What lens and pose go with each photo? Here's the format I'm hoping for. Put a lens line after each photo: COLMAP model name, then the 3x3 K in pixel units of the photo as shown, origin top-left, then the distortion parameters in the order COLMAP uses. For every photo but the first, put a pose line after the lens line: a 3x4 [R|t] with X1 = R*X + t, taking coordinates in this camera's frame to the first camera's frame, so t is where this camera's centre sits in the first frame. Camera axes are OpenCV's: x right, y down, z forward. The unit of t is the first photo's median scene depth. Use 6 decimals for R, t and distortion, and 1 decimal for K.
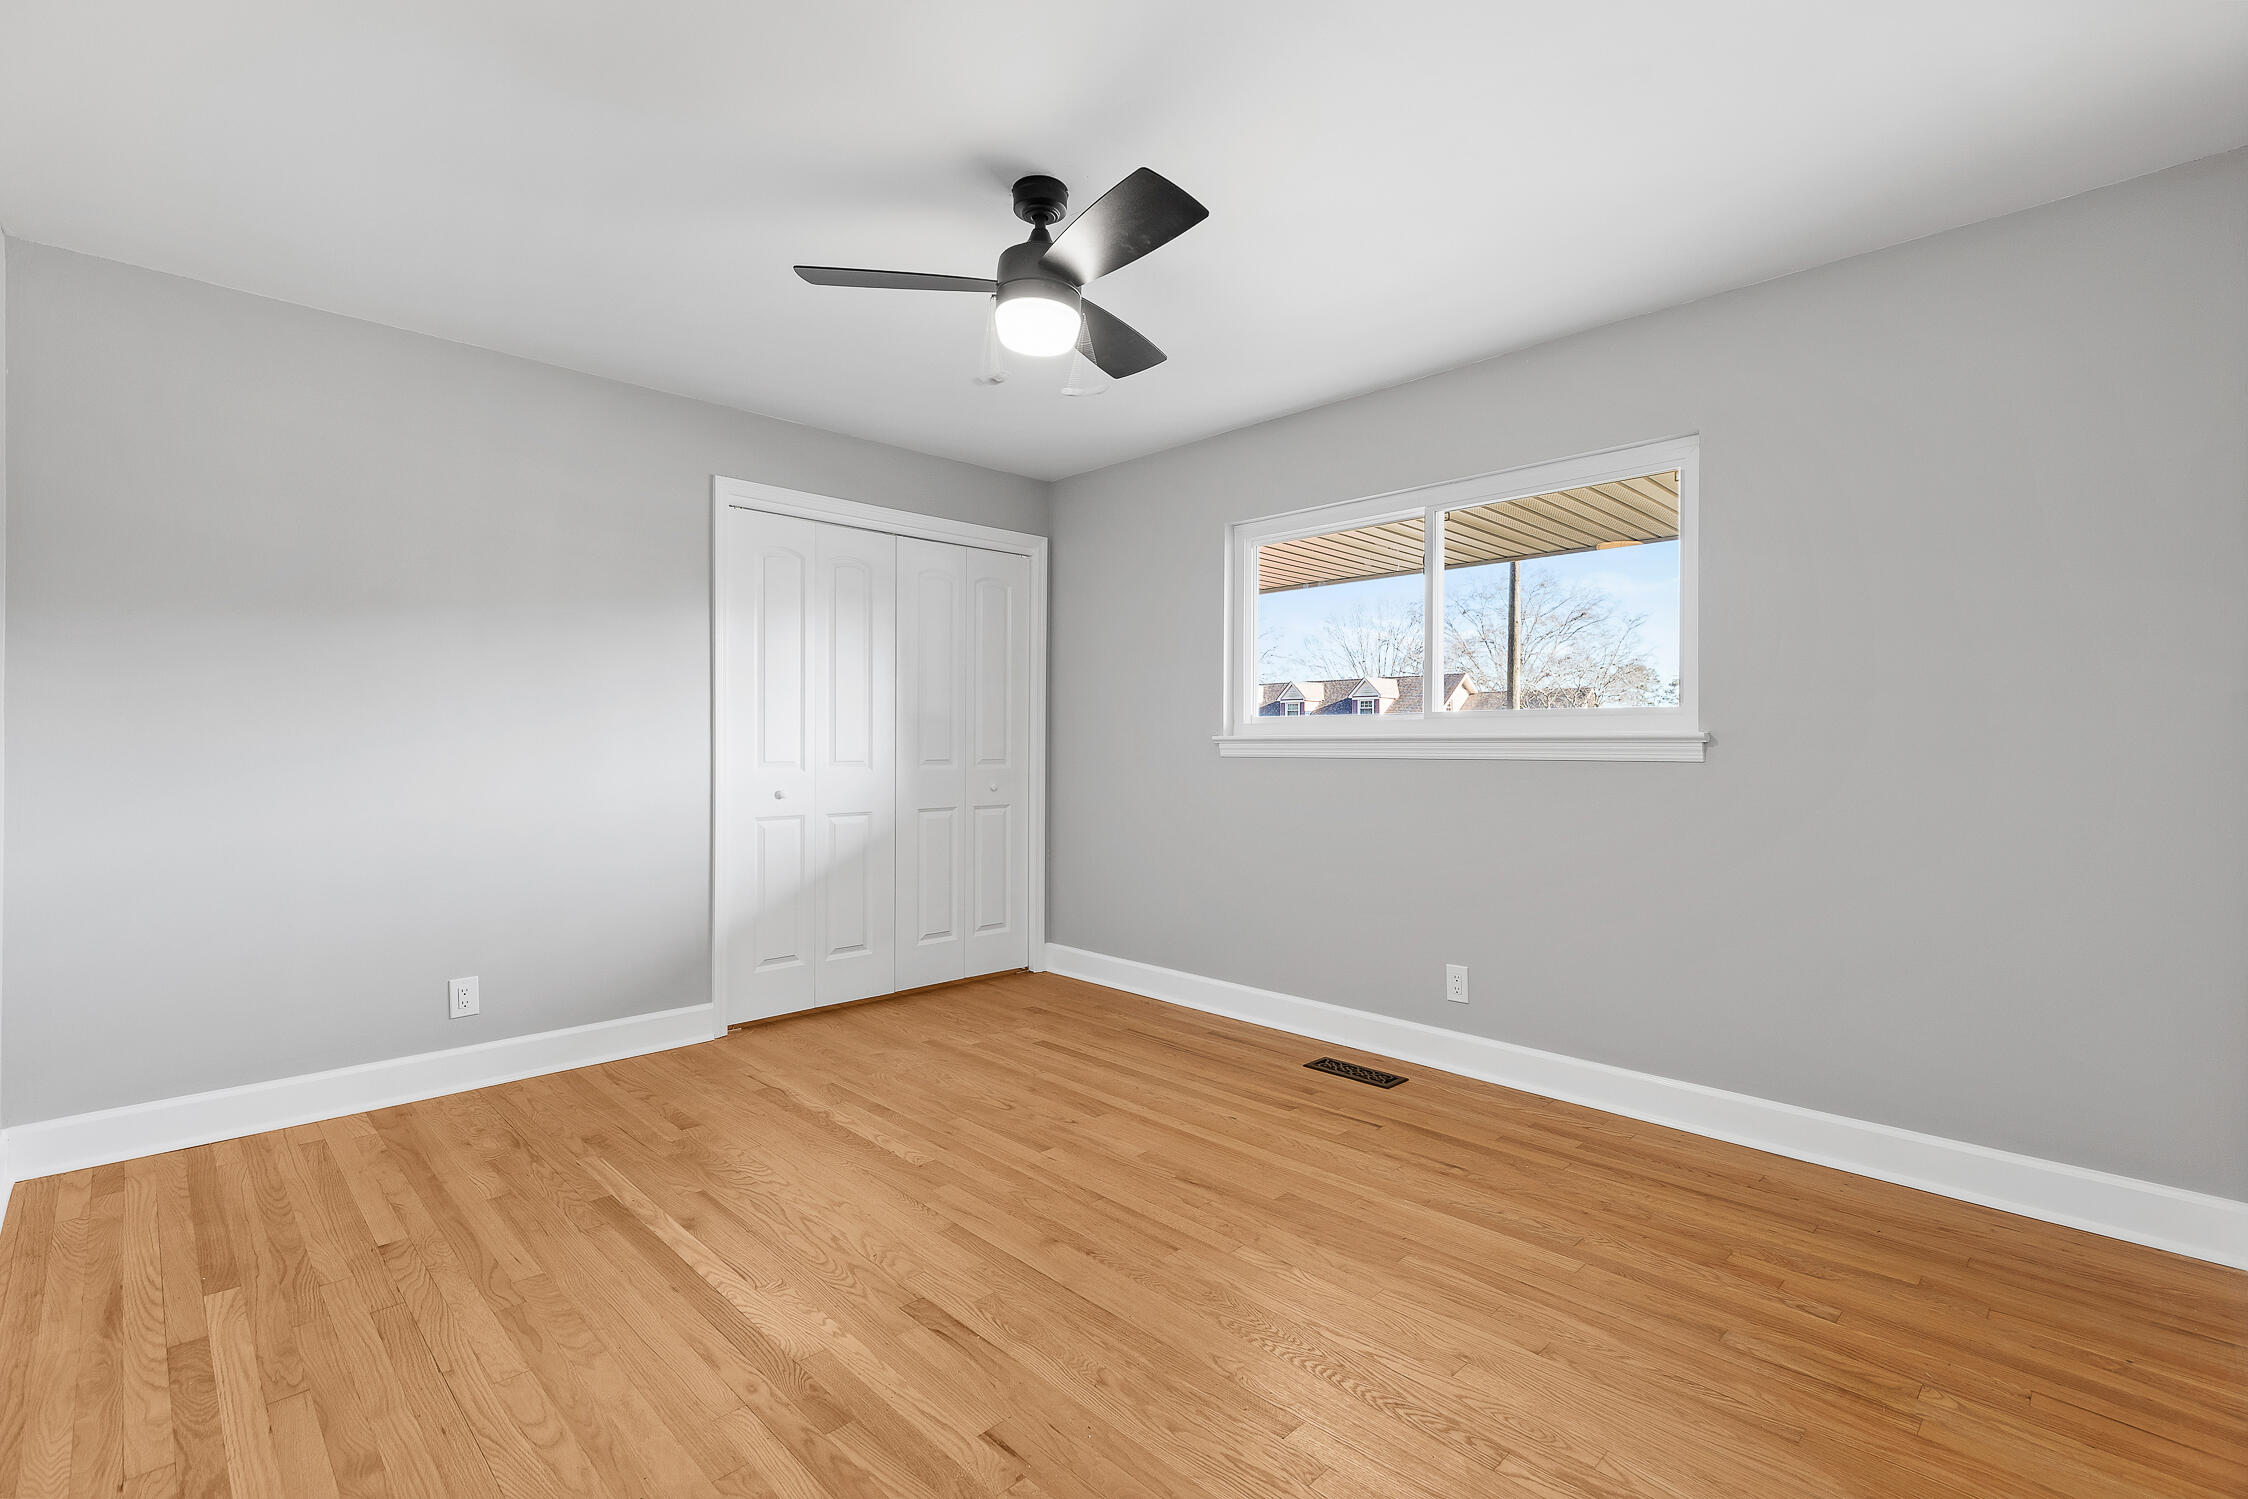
lens RADIAL K [[1023.2, 0, 1124.0], [0, 1023.2, 749.5], [0, 0, 1]] dist [-0.000368, 0.000902]
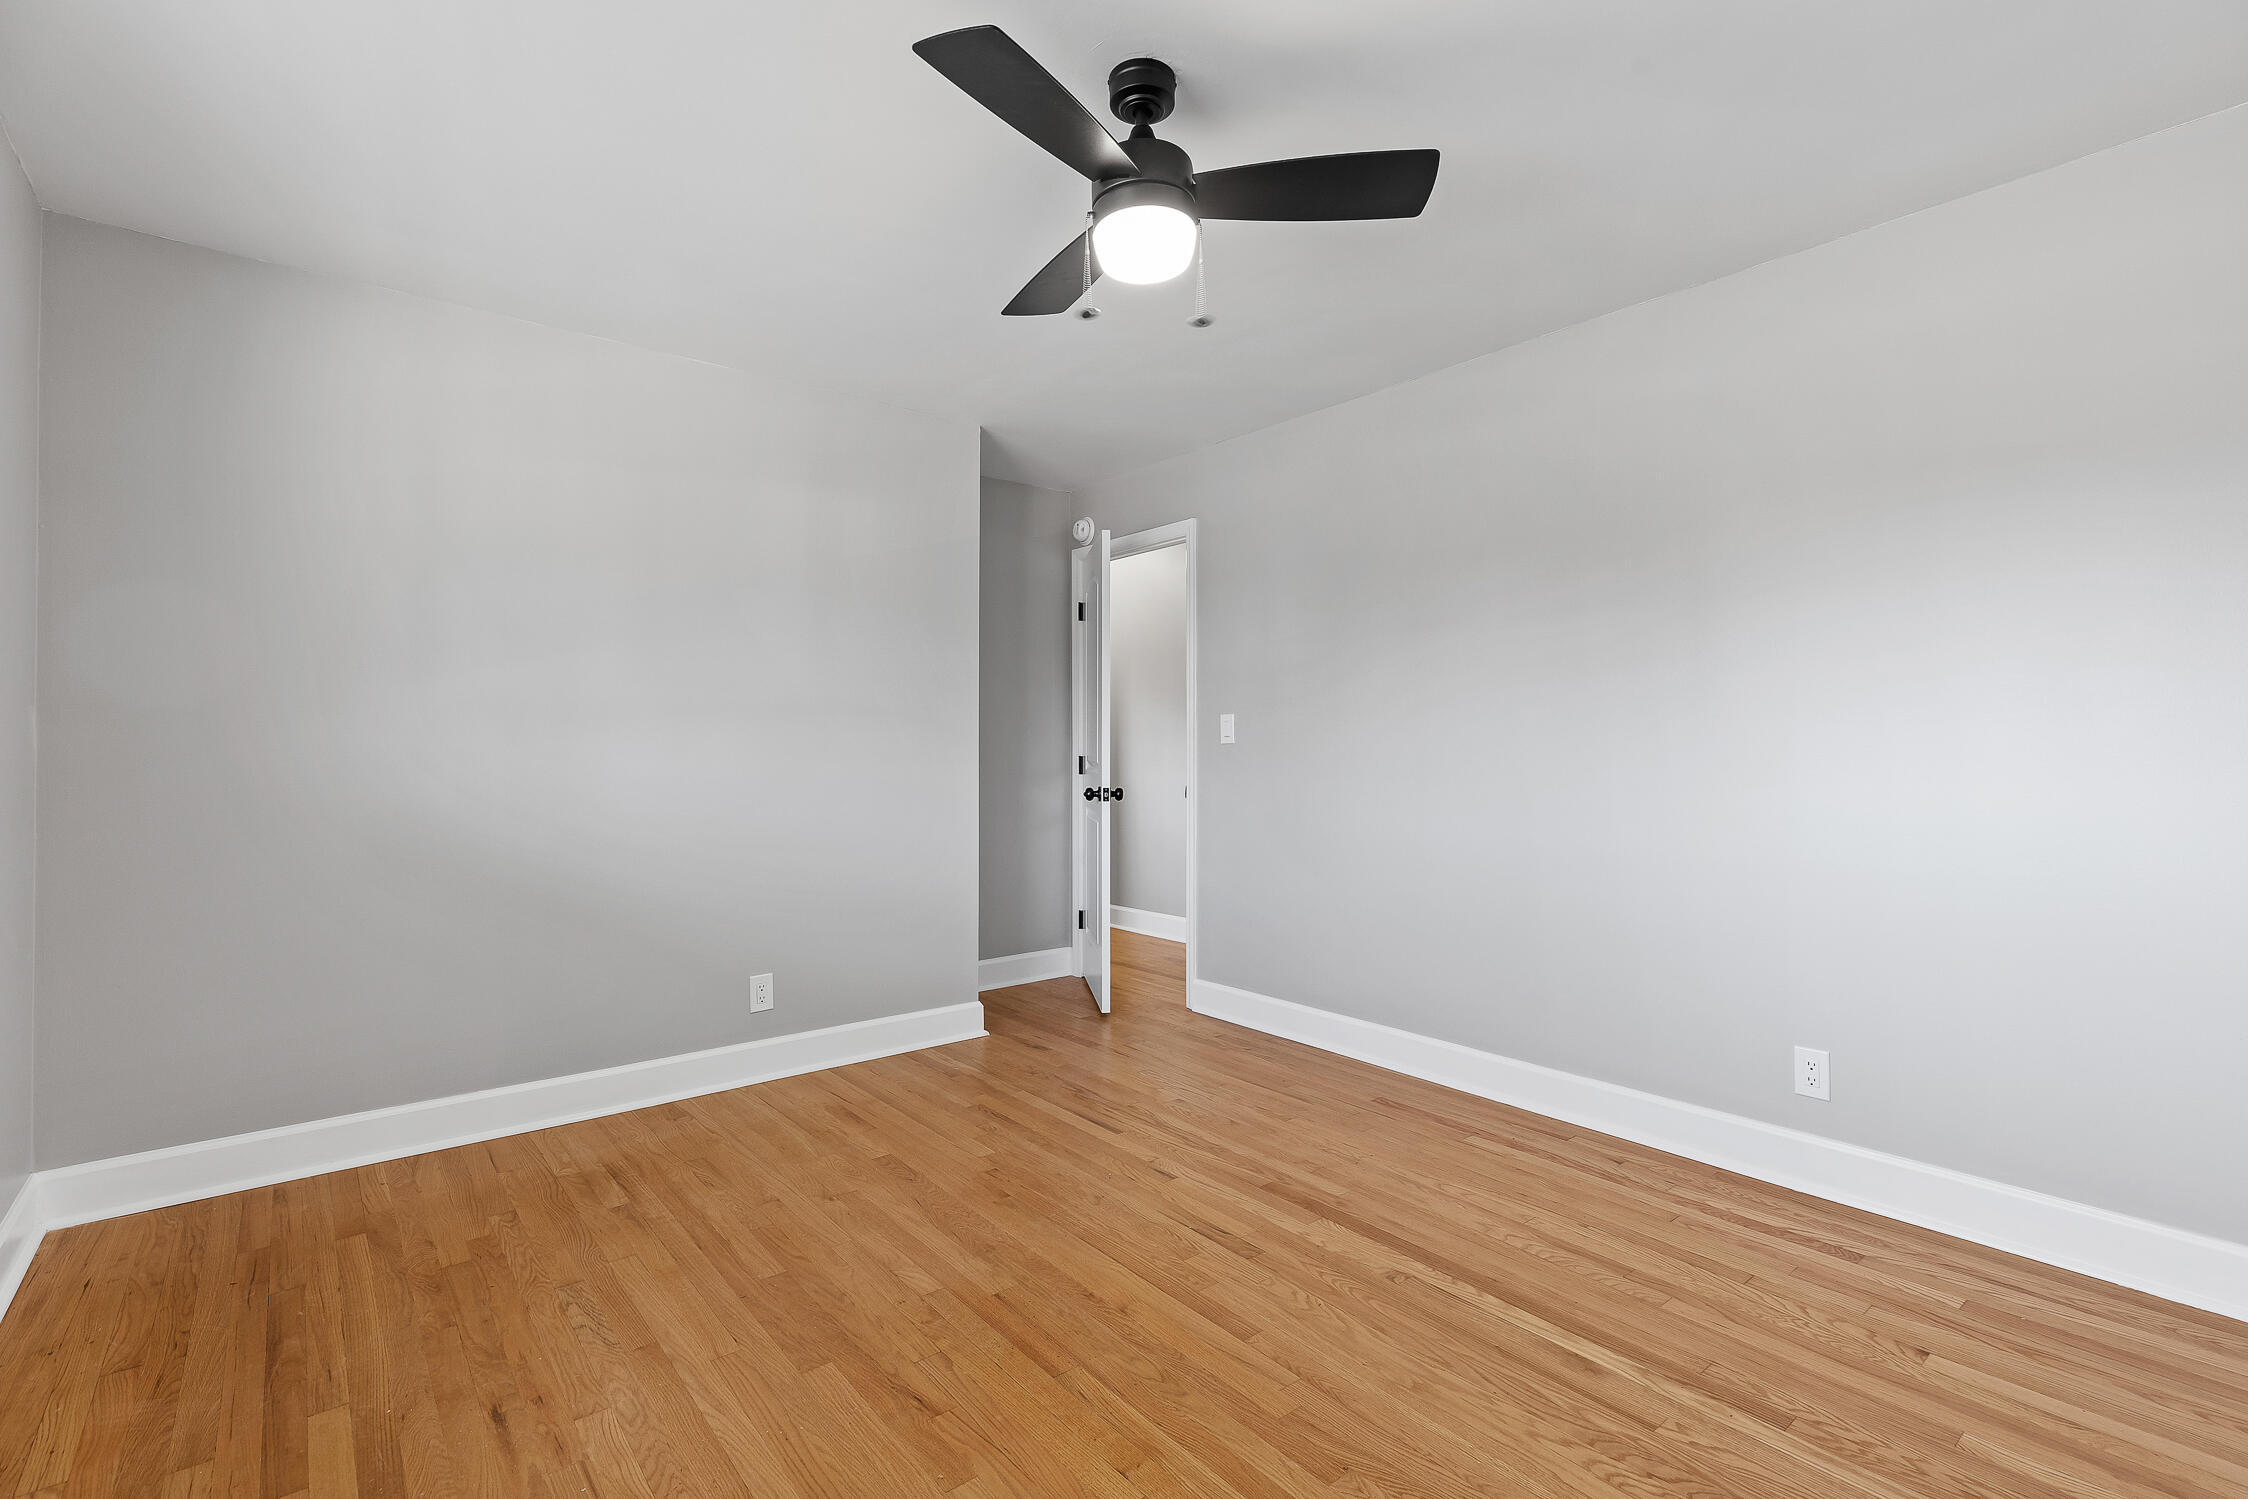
lens RADIAL K [[1023.2, 0, 1124.0], [0, 1023.2, 749.5], [0, 0, 1]] dist [-0.000368, 0.000902]
pose [[-0.995715, 0.000468, 0.092471, -0.159759], [0.001022, 0.999982, 0.005945, -0.015173], [-0.092466, 0.006015, -0.995698, 2.020314]]
